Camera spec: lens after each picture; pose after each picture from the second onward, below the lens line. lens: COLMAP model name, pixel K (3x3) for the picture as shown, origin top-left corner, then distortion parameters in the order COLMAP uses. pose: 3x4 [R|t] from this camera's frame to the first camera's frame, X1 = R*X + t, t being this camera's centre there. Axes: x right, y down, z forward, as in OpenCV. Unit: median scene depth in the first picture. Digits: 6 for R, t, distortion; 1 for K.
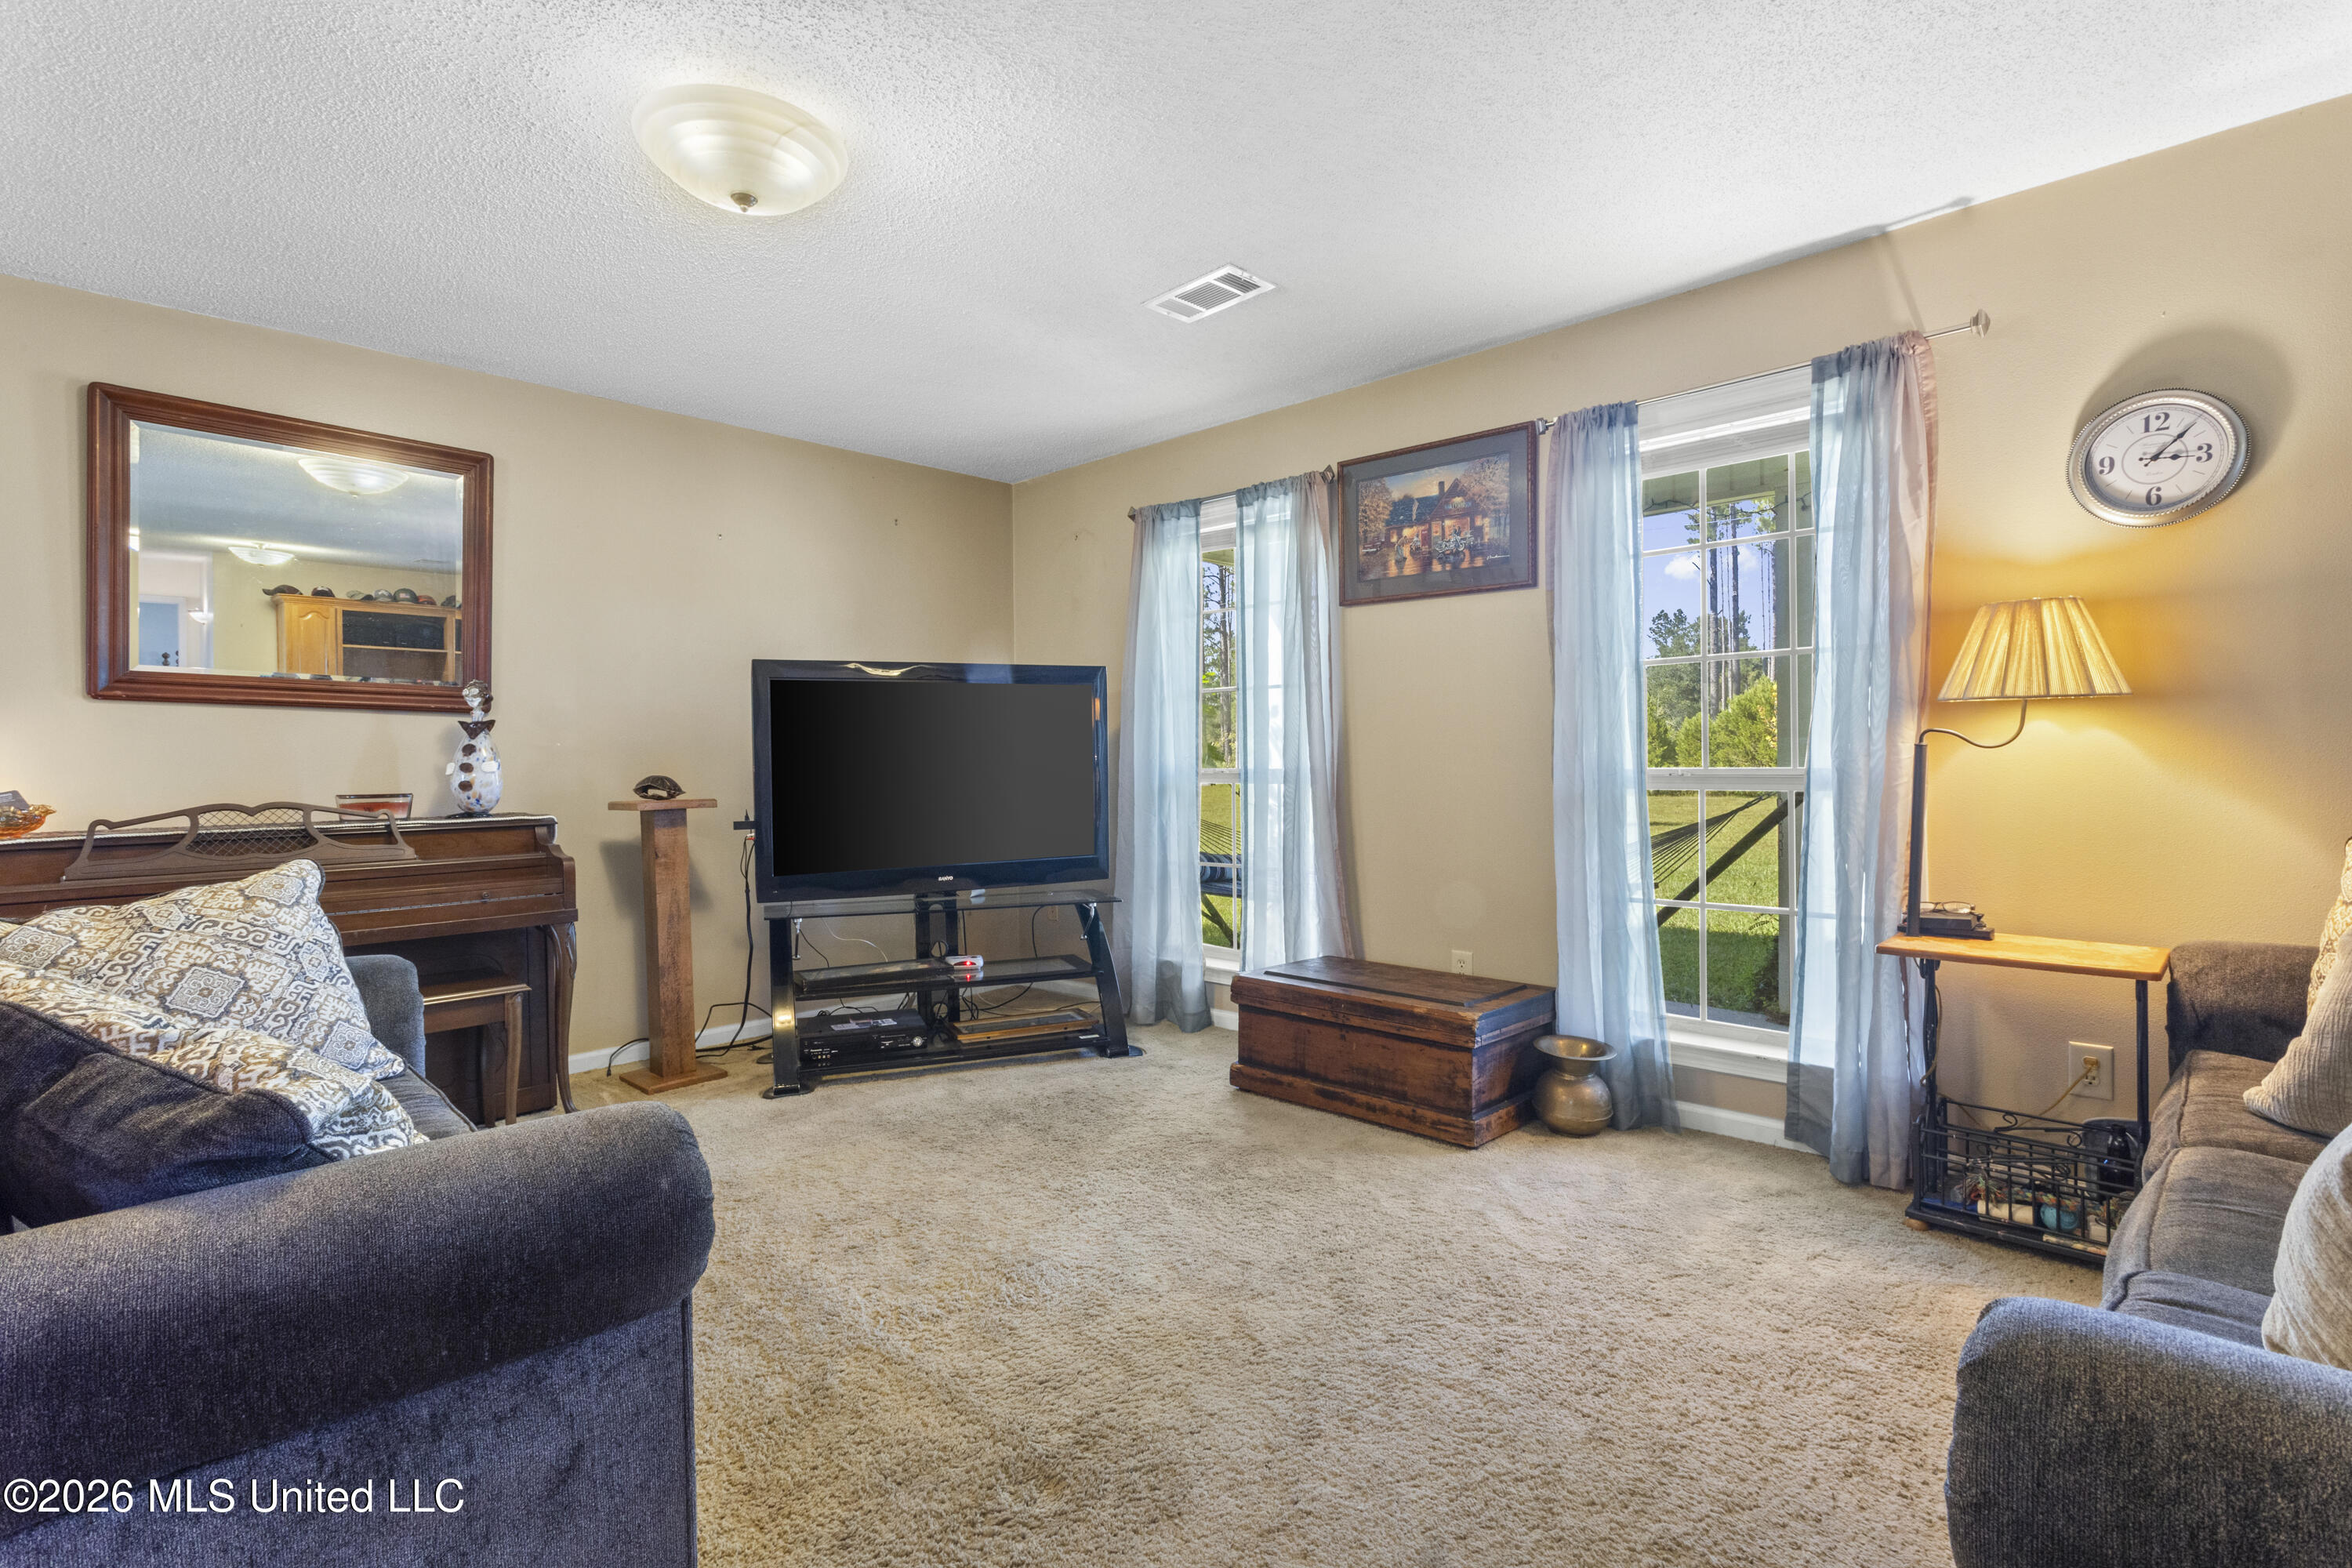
lens RADIAL K [[1159.2, 0, 1179.6], [0, 1159.2, 762.8], [0, 0, 1]] dist [0.012959, -0.000032]
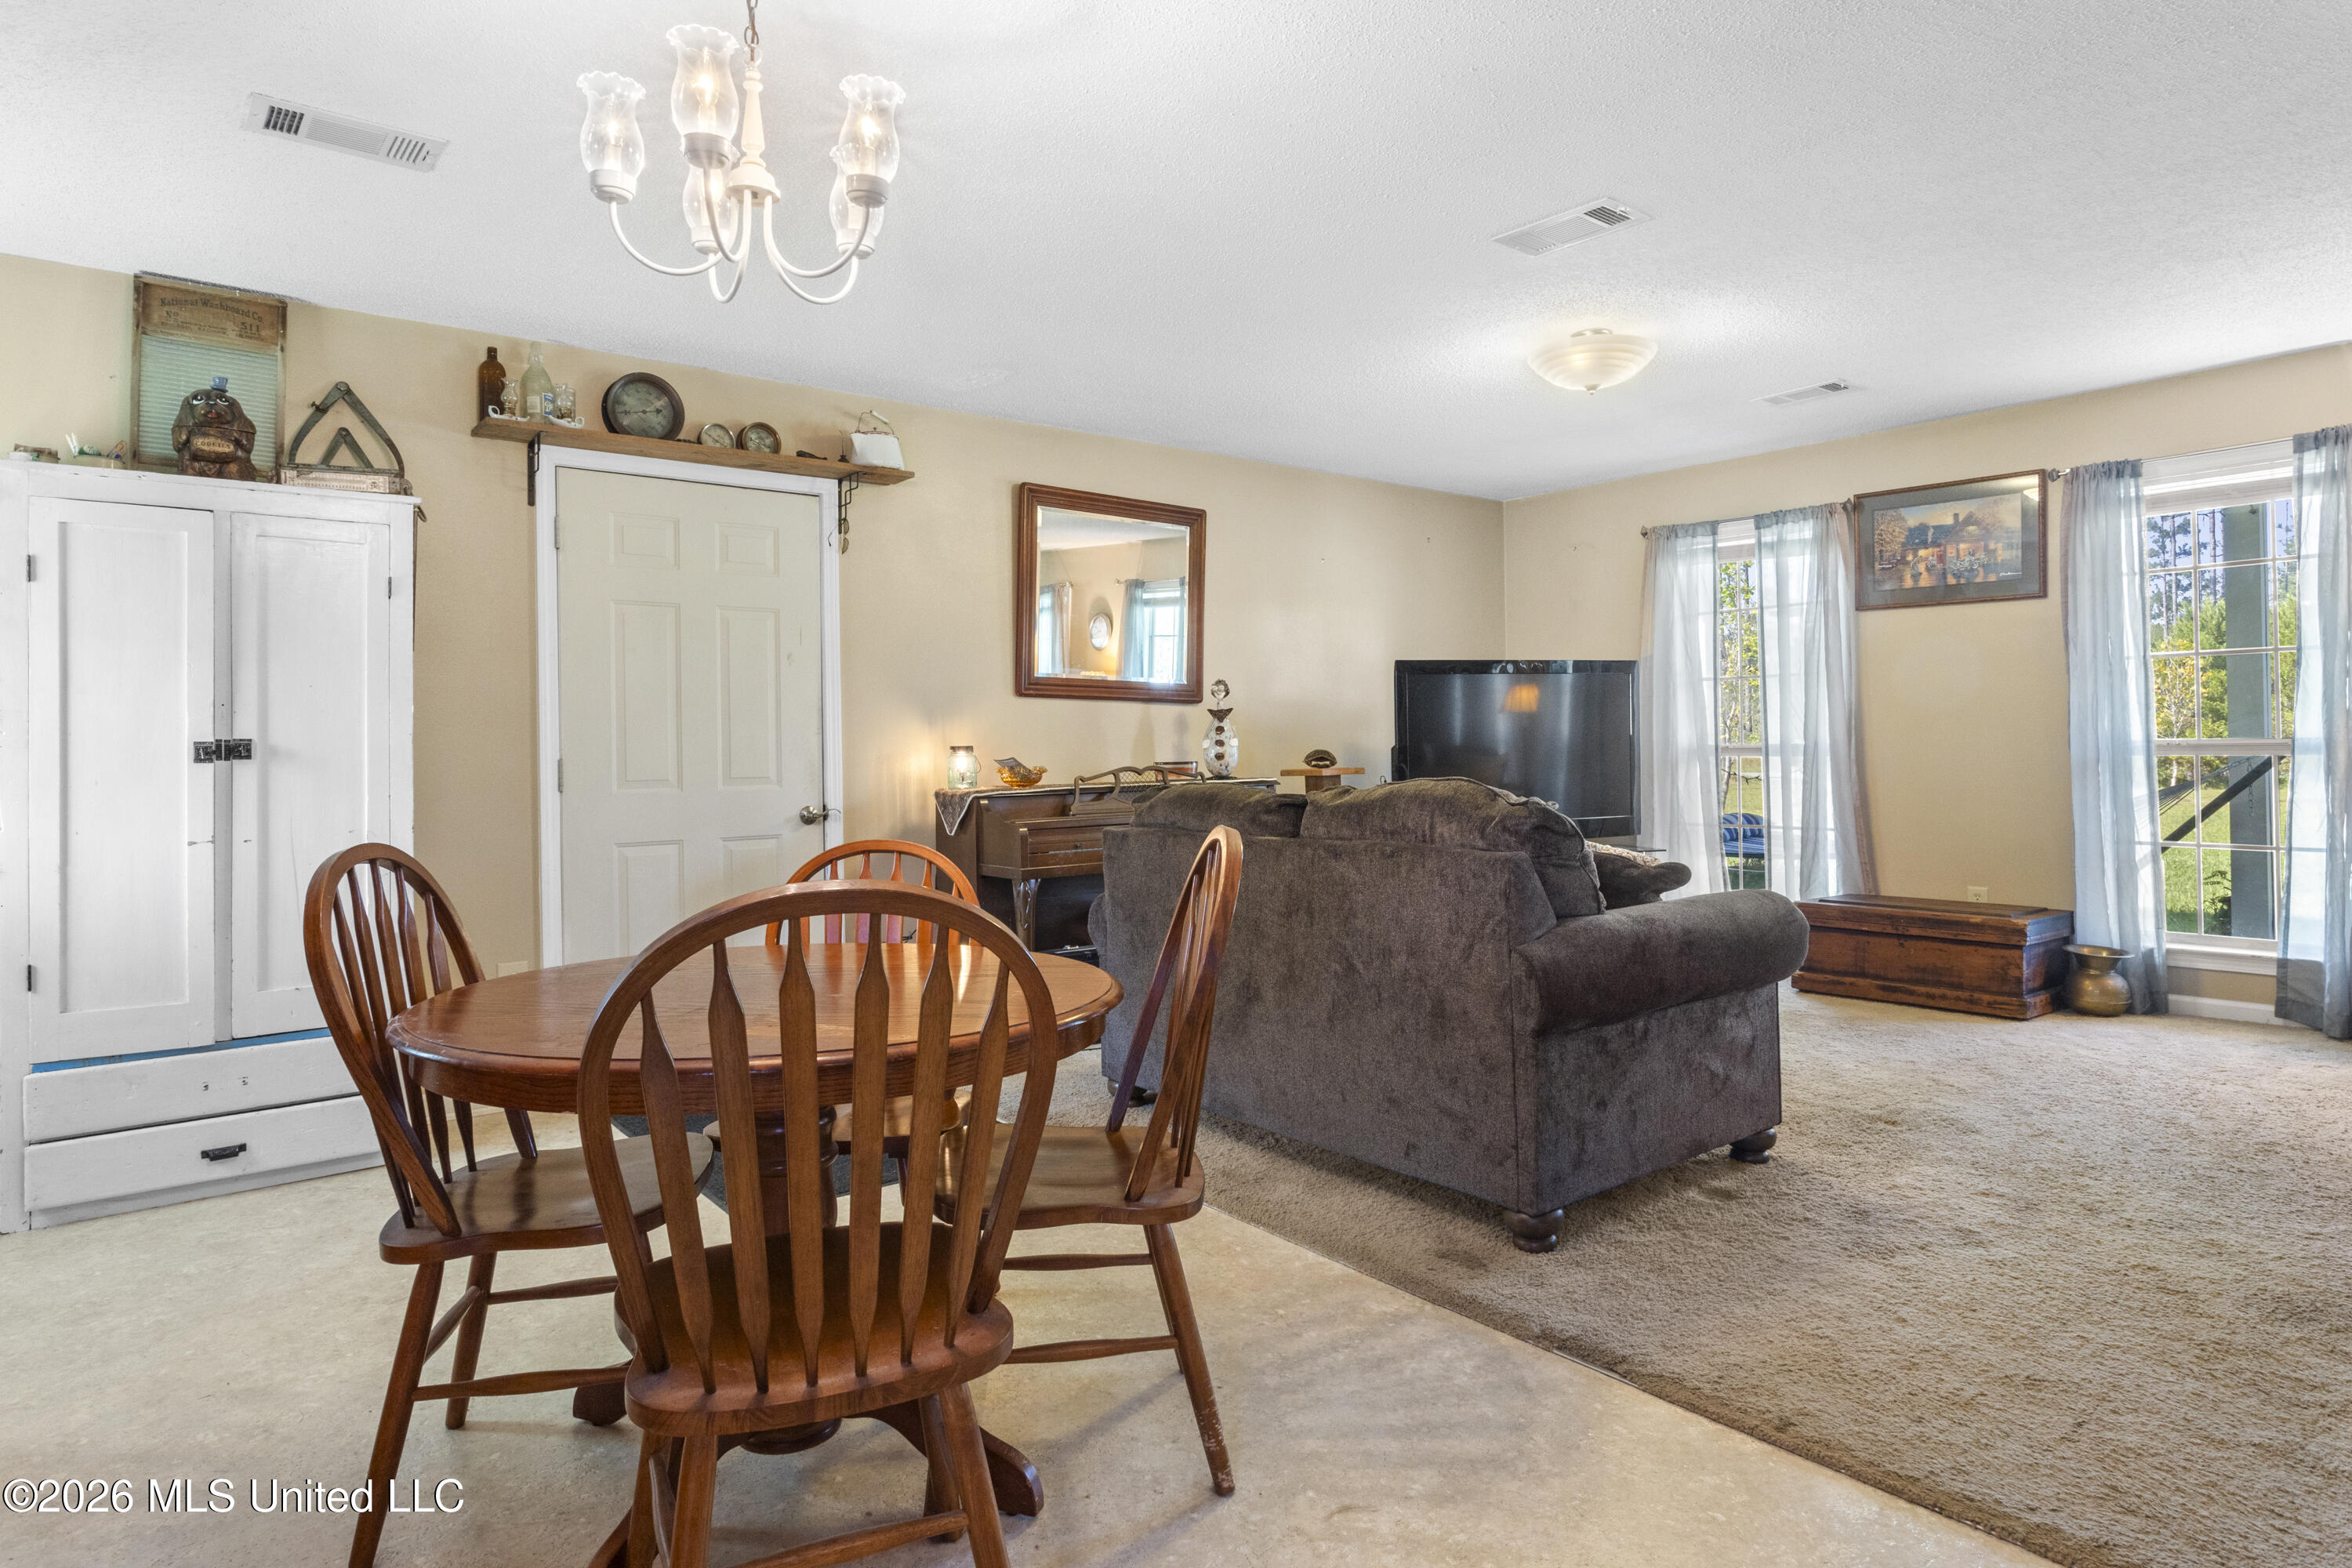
lens RADIAL K [[1390.8, 0, 1173.8], [0, 1390.8, 737.5], [0, 0, 1]] dist [0.005649, -0.000807]
pose [[0.993106, -0.004810, -0.117125, -0.492306], [0.003555, 0.999934, -0.010923, 0.015865], [0.117170, 0.010432, 0.993057, -0.666087]]
